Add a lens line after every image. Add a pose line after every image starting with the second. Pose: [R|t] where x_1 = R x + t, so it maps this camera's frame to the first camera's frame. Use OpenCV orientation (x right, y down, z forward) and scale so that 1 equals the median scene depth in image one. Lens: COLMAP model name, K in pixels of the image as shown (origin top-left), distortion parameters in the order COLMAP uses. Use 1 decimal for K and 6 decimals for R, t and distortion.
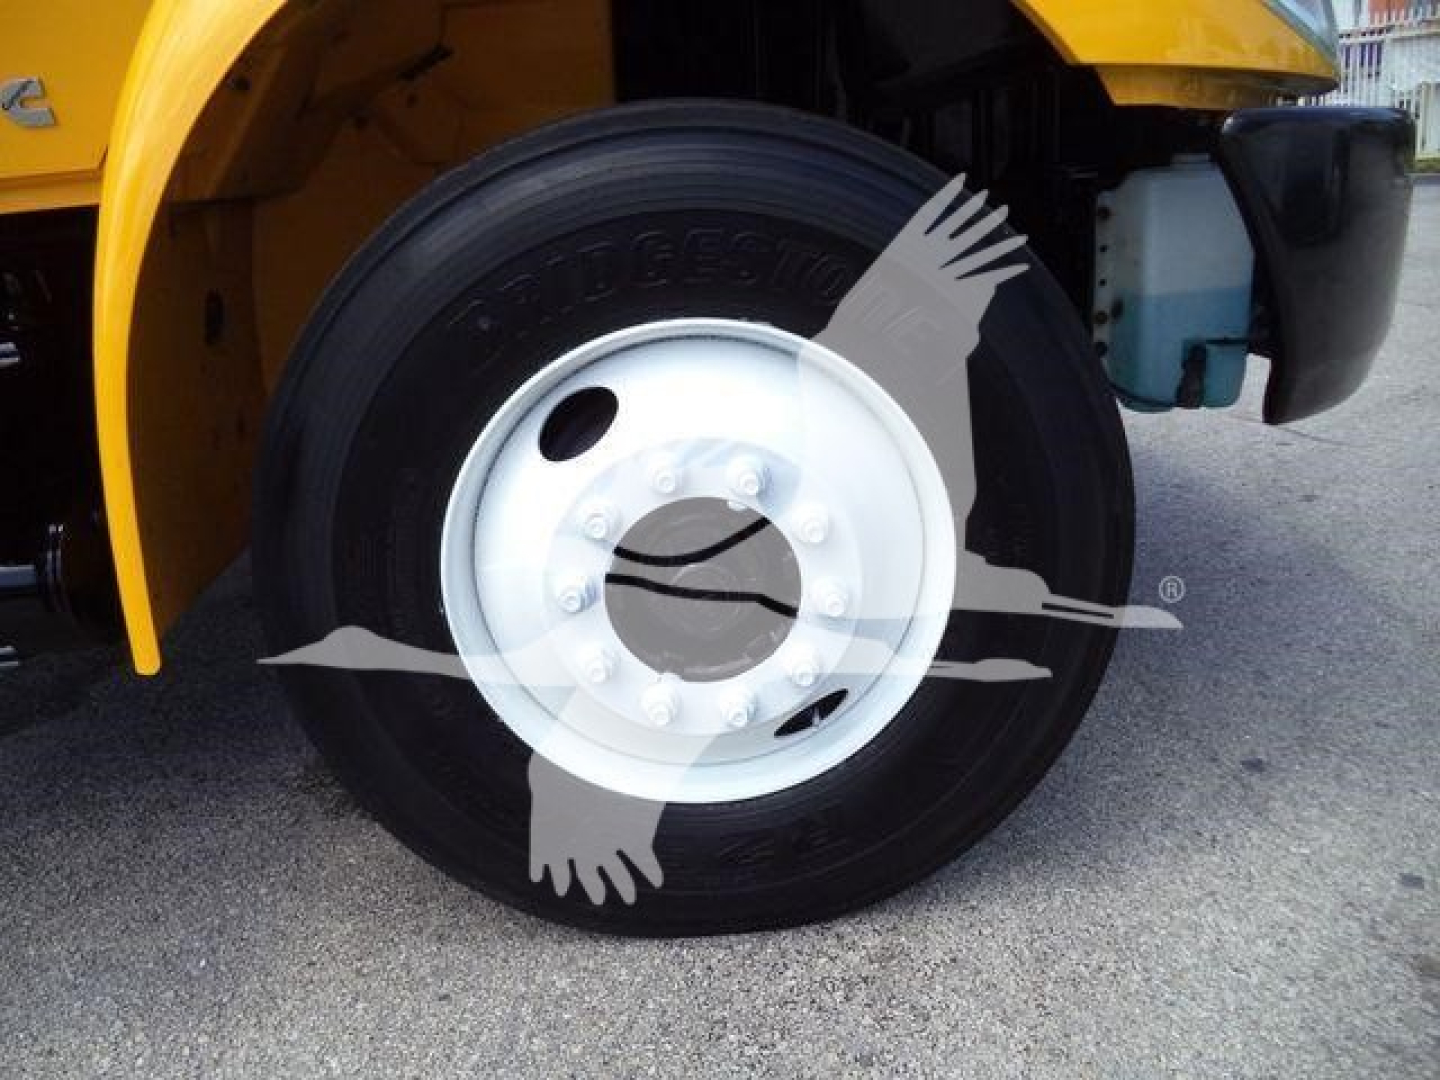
lens RADIAL K [[1179.6, 0, 712.4], [0, 1179.6, 541.8], [0, 0, 1]] dist [-0.013357, -0.029924]
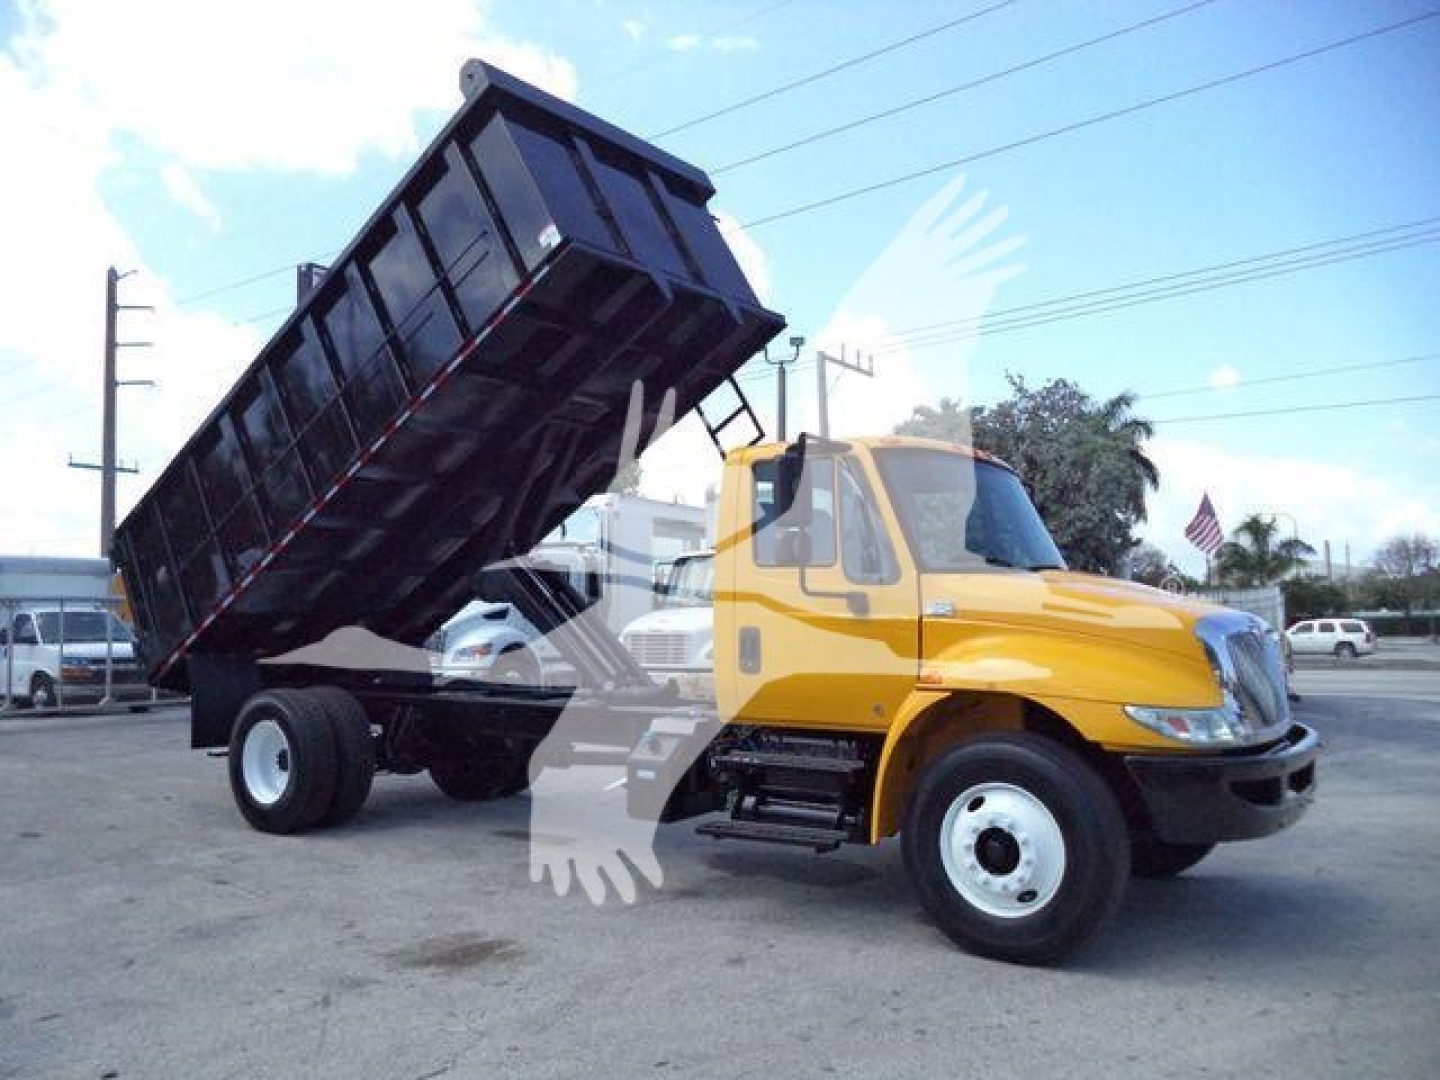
lens RADIAL K [[1179.6, 0, 715.8], [0, 1179.6, 529.2], [0, 0, 1]] dist [-0.013357, -0.029924]
pose [[0.779774, 0.036053, -0.625023, 1.693332], [-0.253973, 0.930720, -0.263169, 0.314114], [0.572233, 0.363951, 0.734907, -2.865865]]
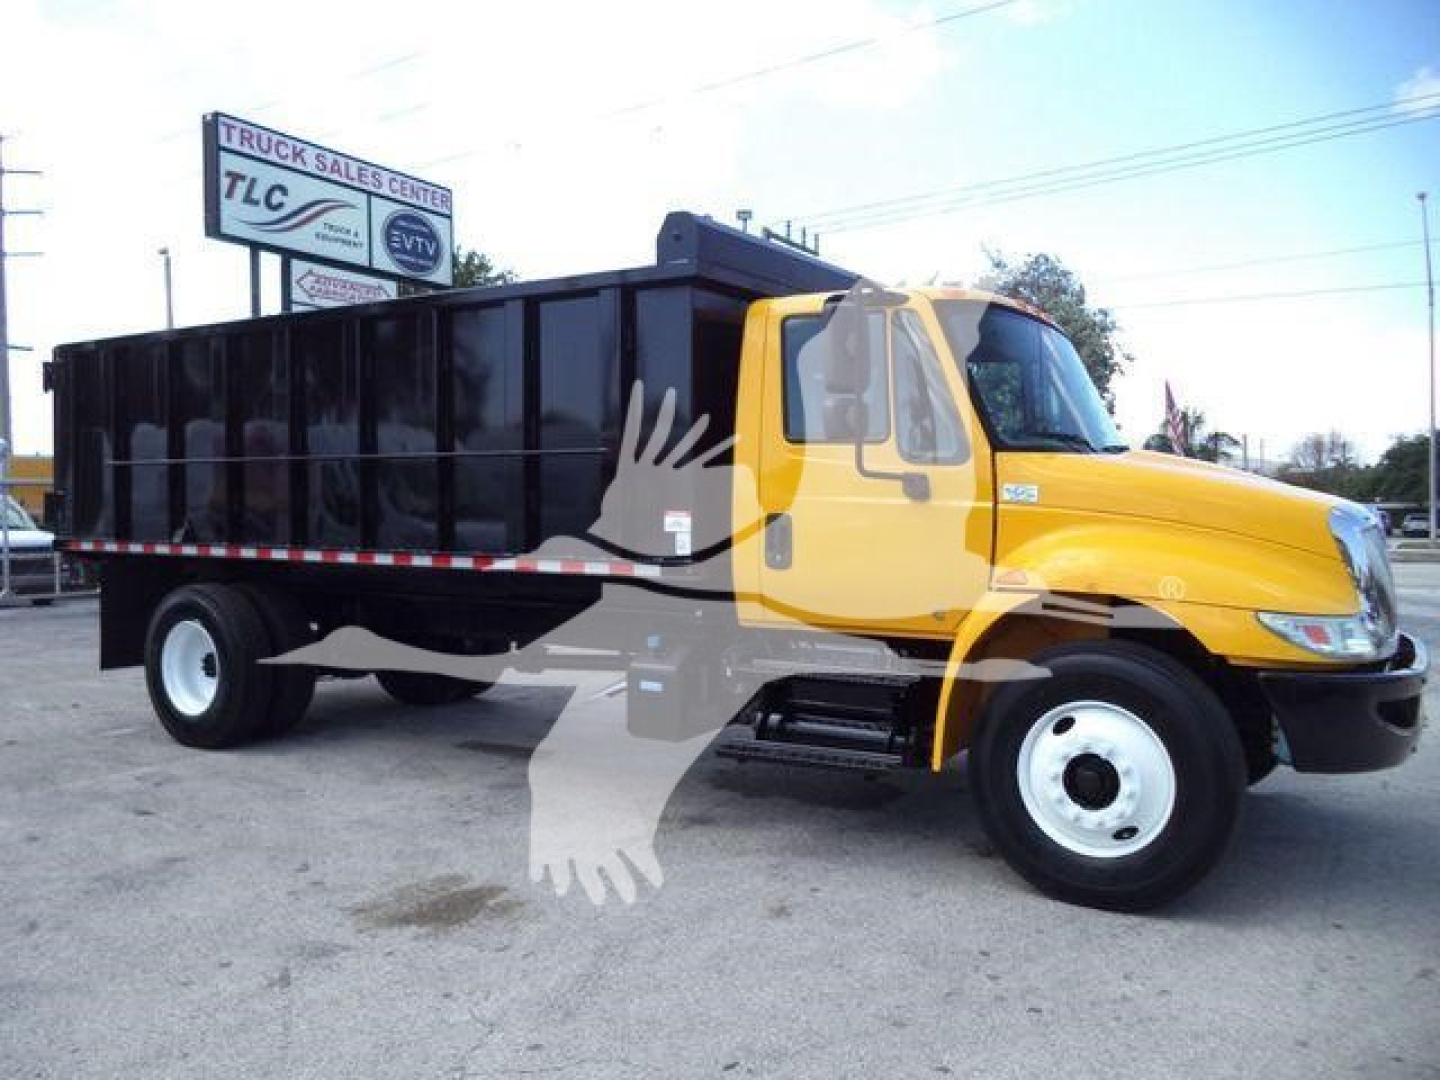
lens RADIAL K [[1179.6, 0, 722.5], [0, 1179.6, 545.8], [0, 0, 1]] dist [-0.013357, -0.029924]
pose [[0.821000, 0.106182, -0.560967, 0.938289], [-0.245264, 0.952864, -0.178594, 0.255679], [0.515562, 0.284211, 0.808344, -2.449724]]
